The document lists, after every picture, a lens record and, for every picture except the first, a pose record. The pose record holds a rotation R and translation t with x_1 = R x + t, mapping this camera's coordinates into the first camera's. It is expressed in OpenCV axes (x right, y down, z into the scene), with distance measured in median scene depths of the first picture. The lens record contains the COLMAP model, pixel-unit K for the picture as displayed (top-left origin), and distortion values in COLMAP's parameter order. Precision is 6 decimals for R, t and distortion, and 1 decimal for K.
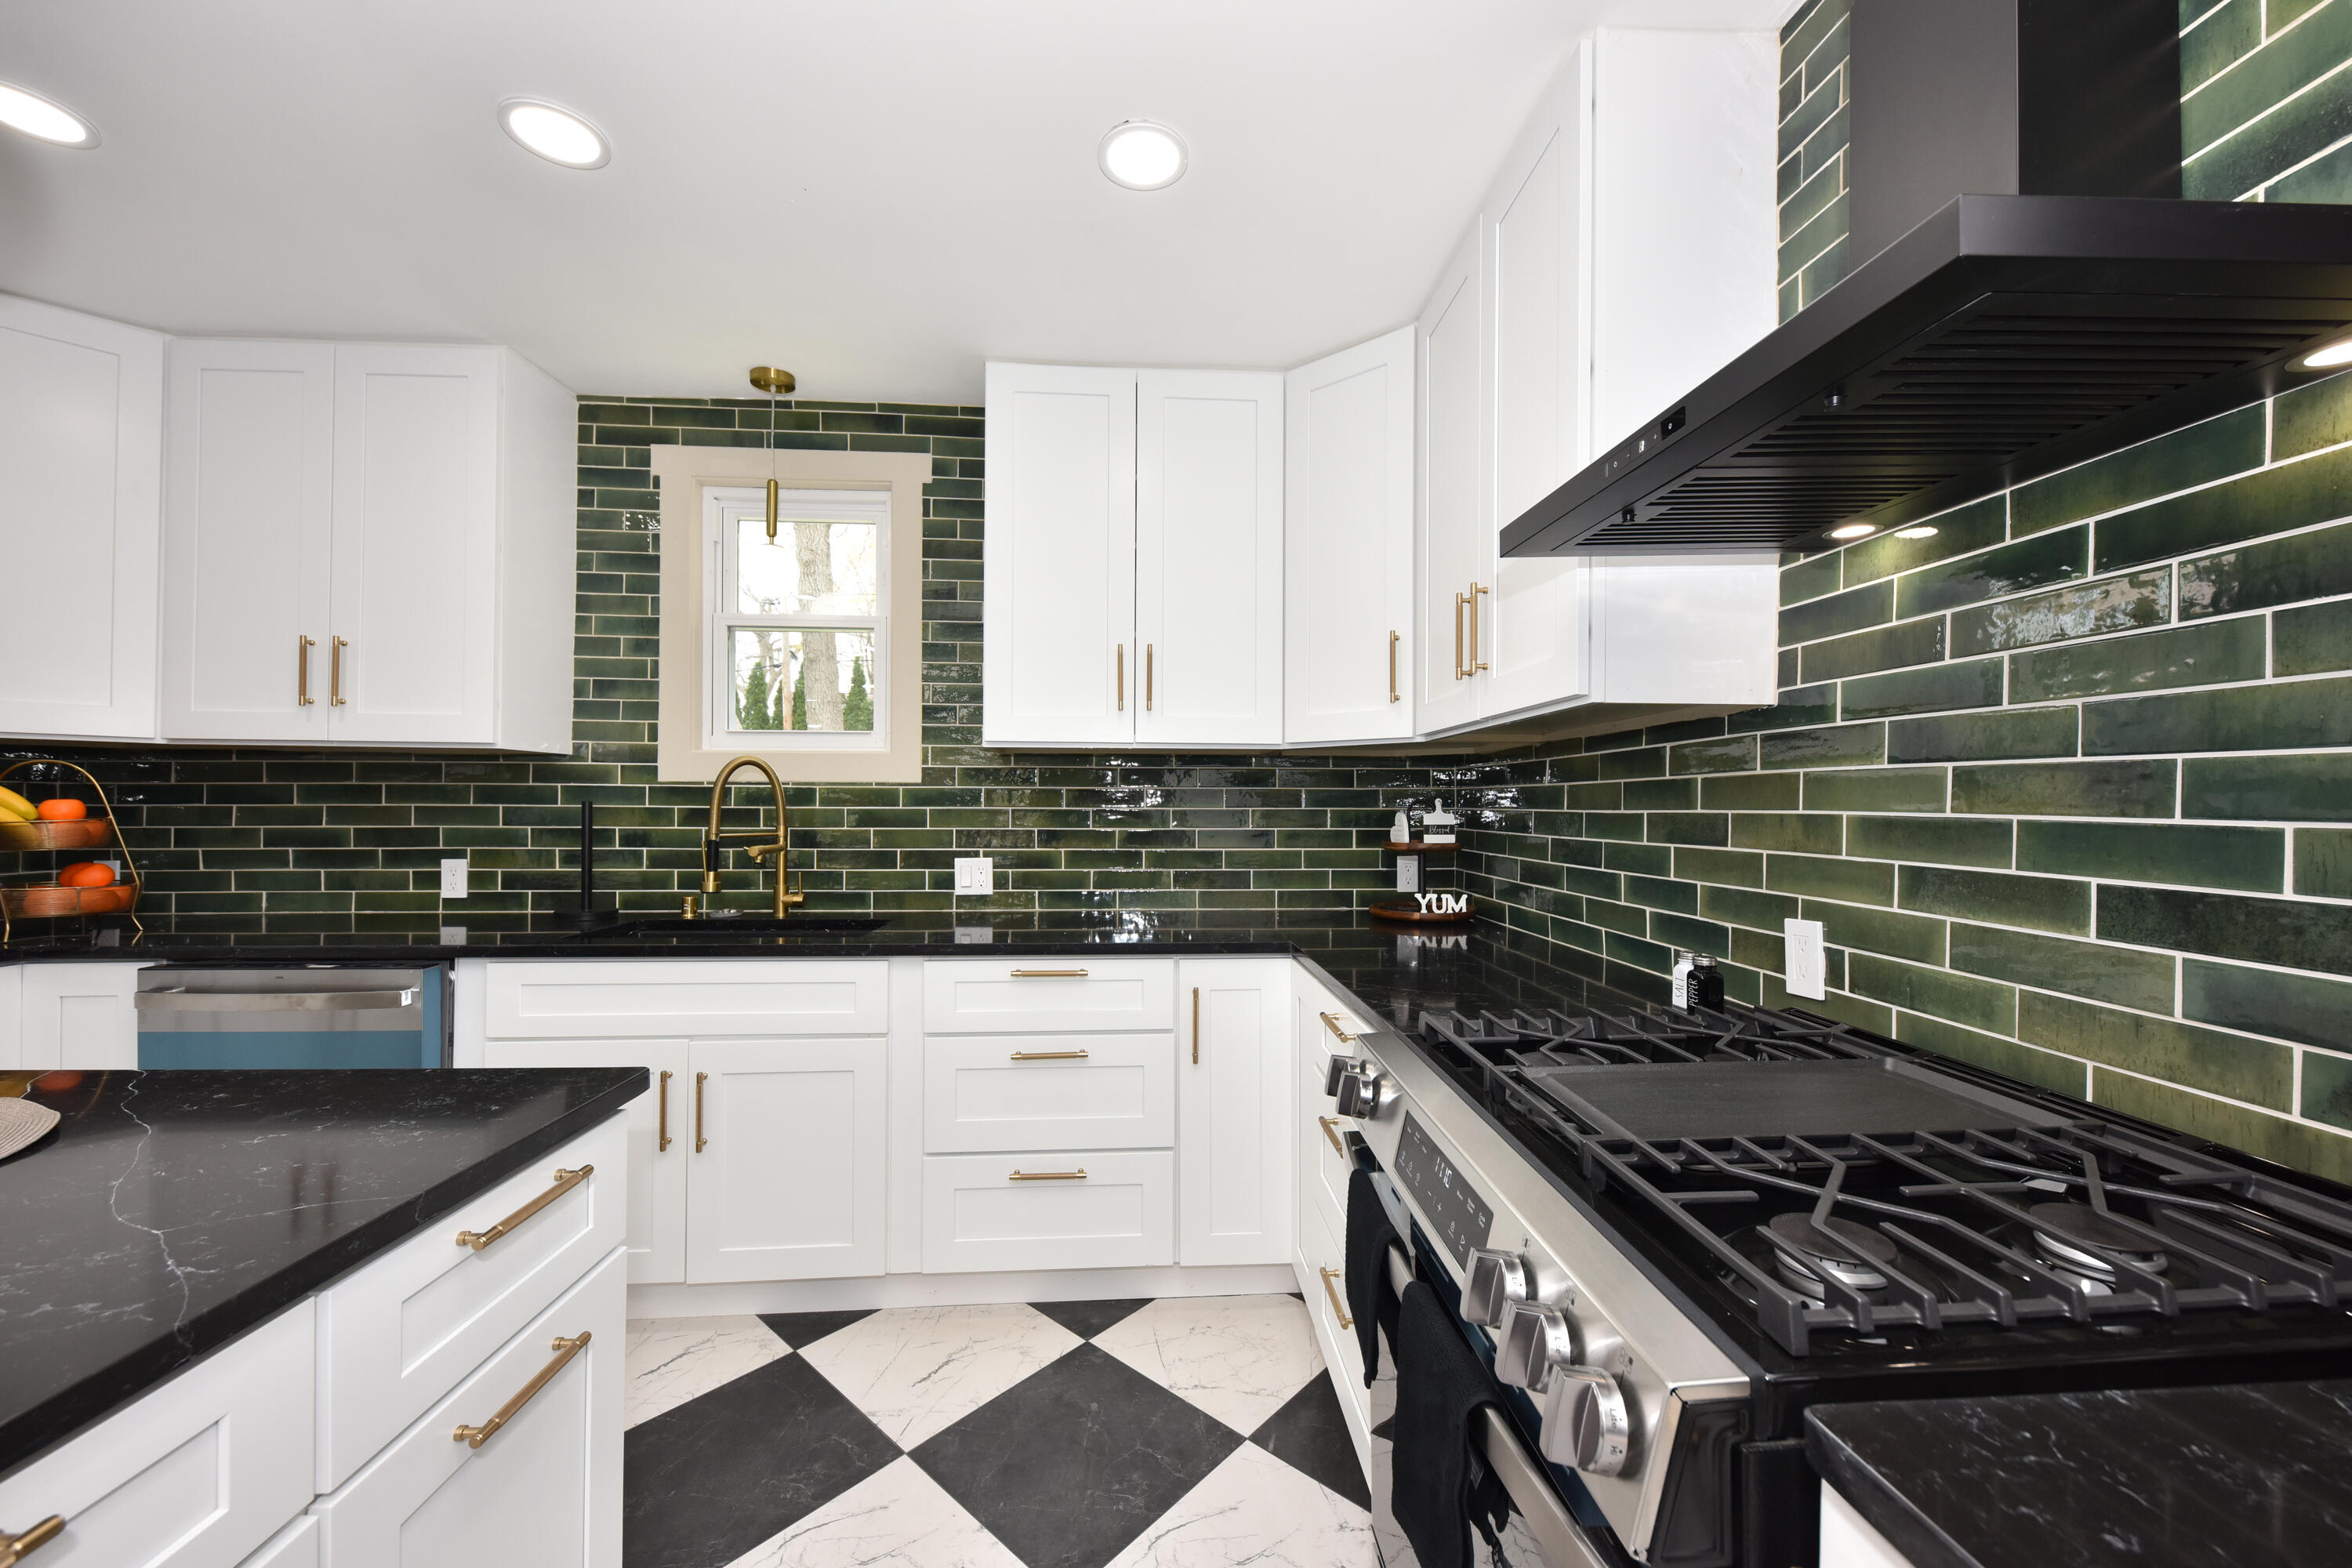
lens RADIAL K [[918.6, 0, 1185.8], [0, 918.6, 793.5], [0, 0, 1]] dist [0.009196, -0.000034]
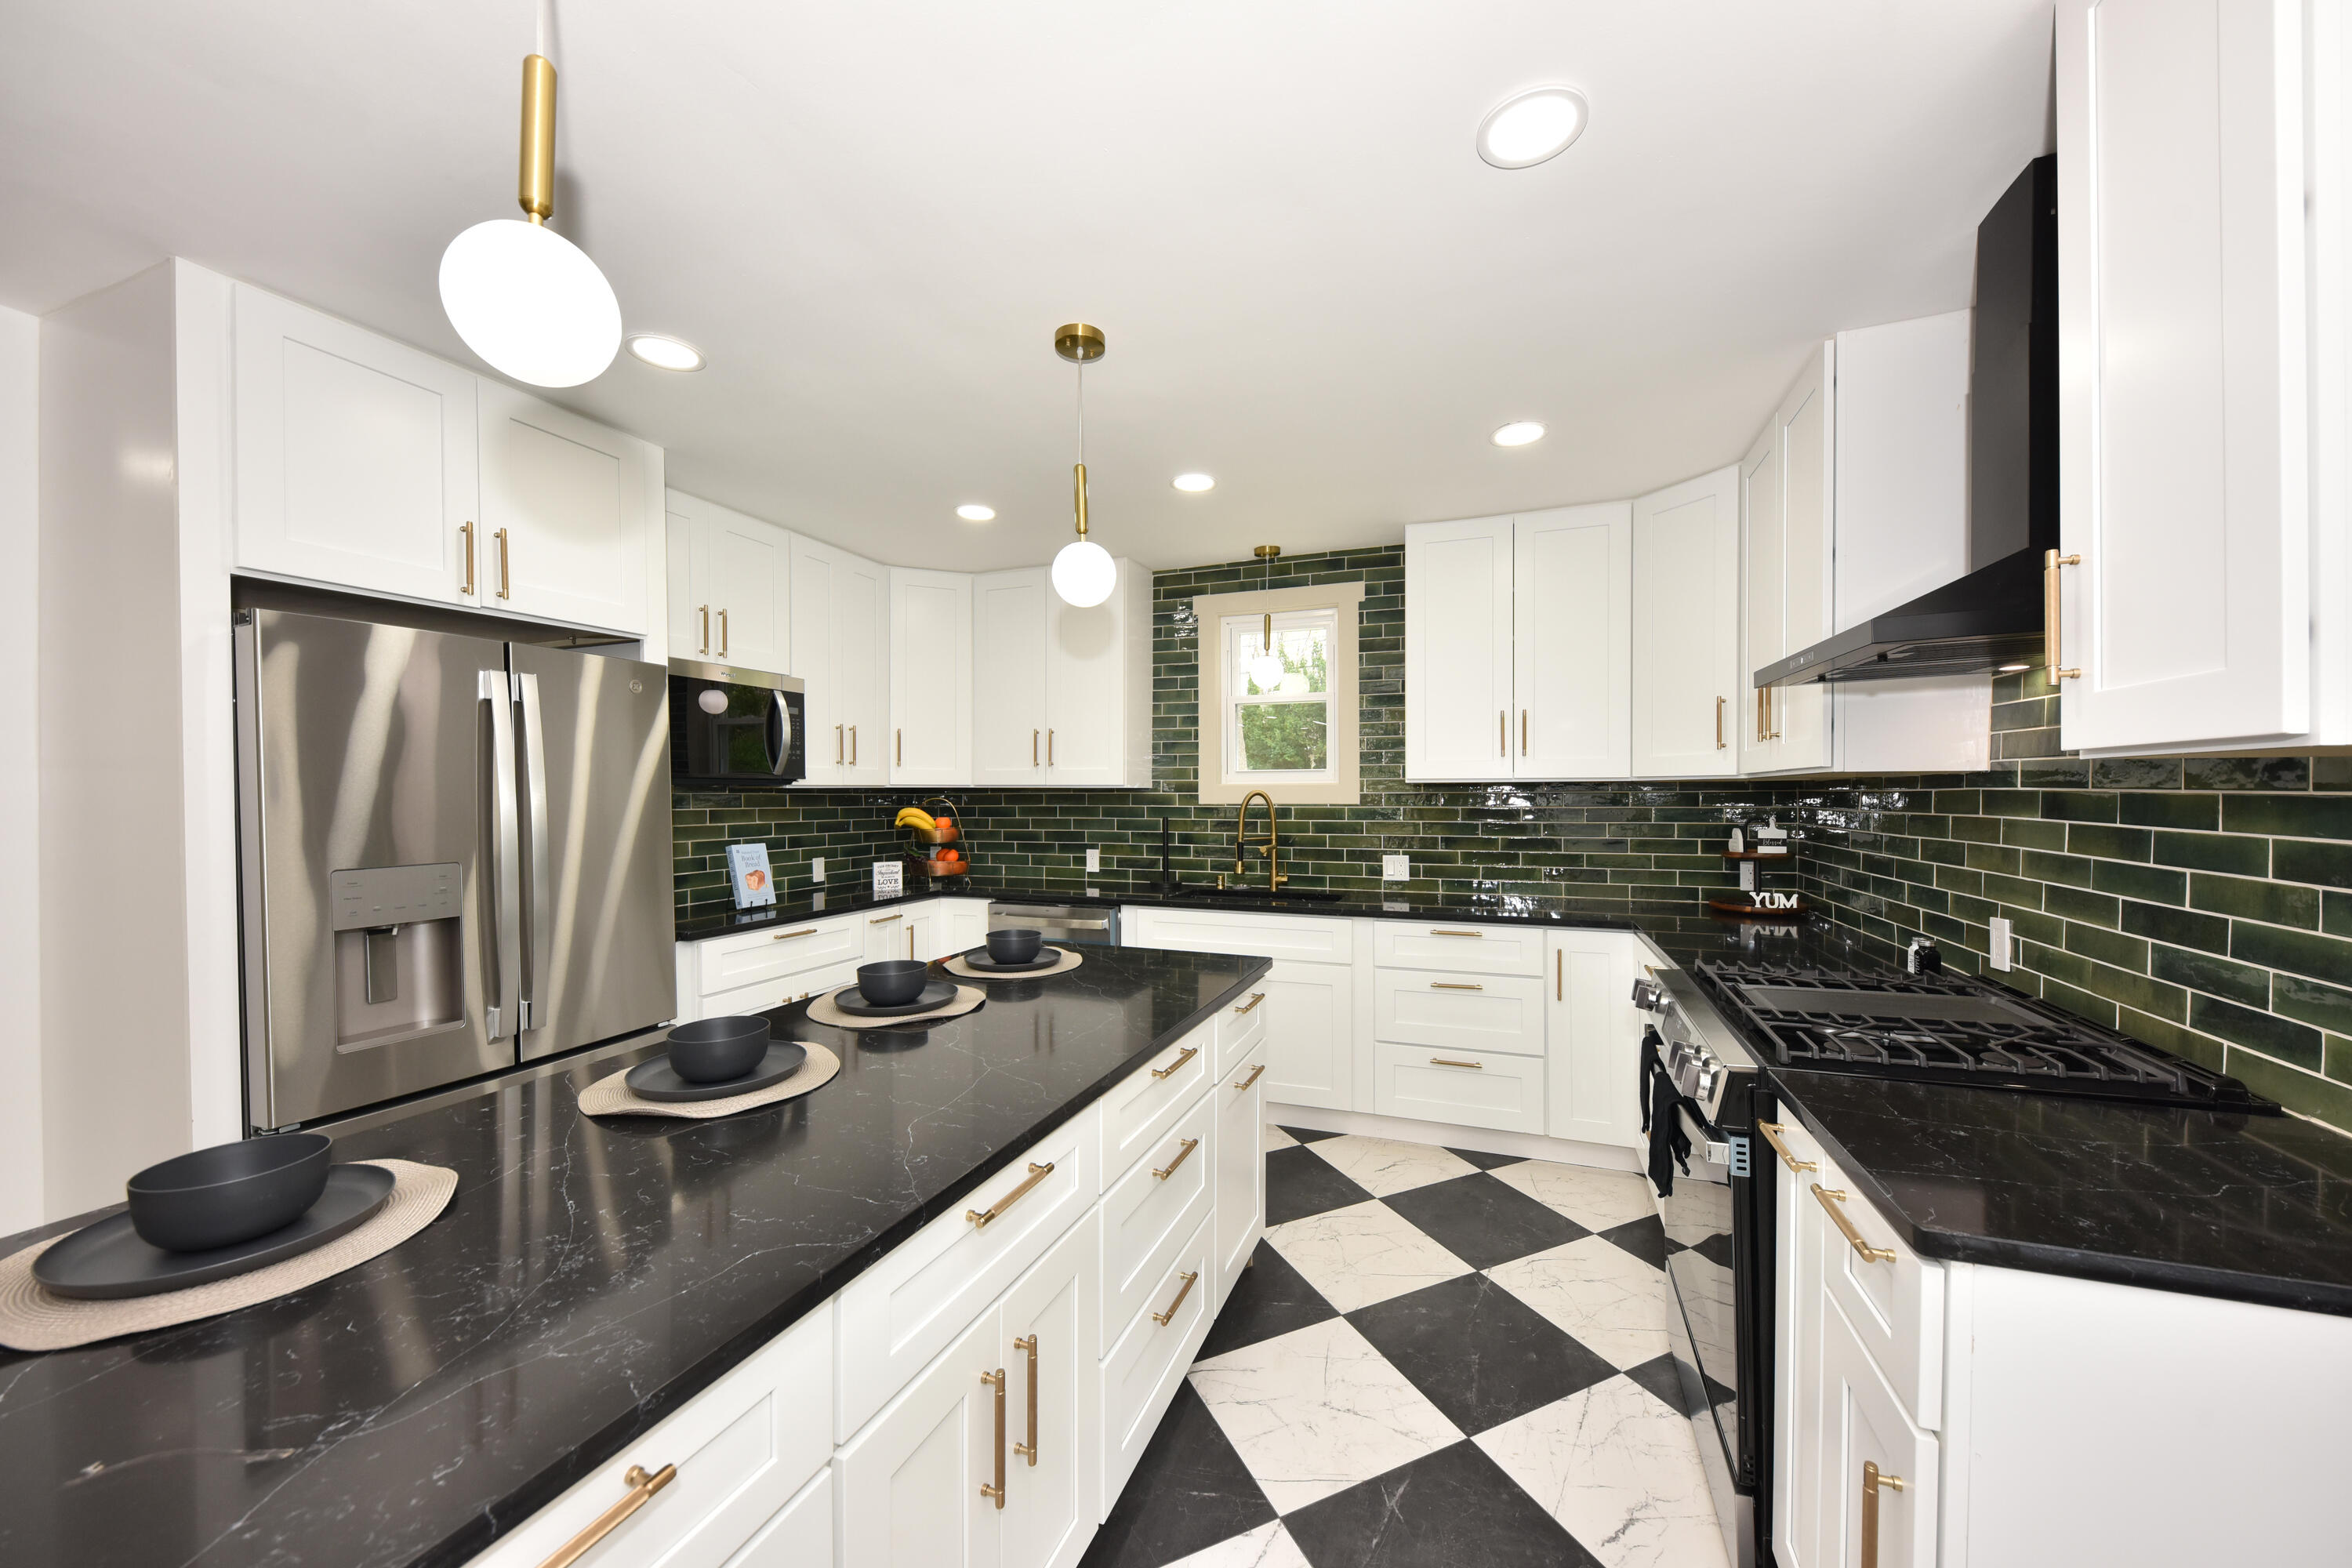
lens RADIAL K [[871.8, 0, 1178.0], [0, 871.8, 797.1], [0, 0, 1]] dist [0.010355, 0.000028]
pose [[0.913571, -0.004652, -0.406652, 0.018820], [0.011157, 0.999845, 0.013627, -0.047838], [0.406526, -0.016986, 0.913481, -0.429079]]
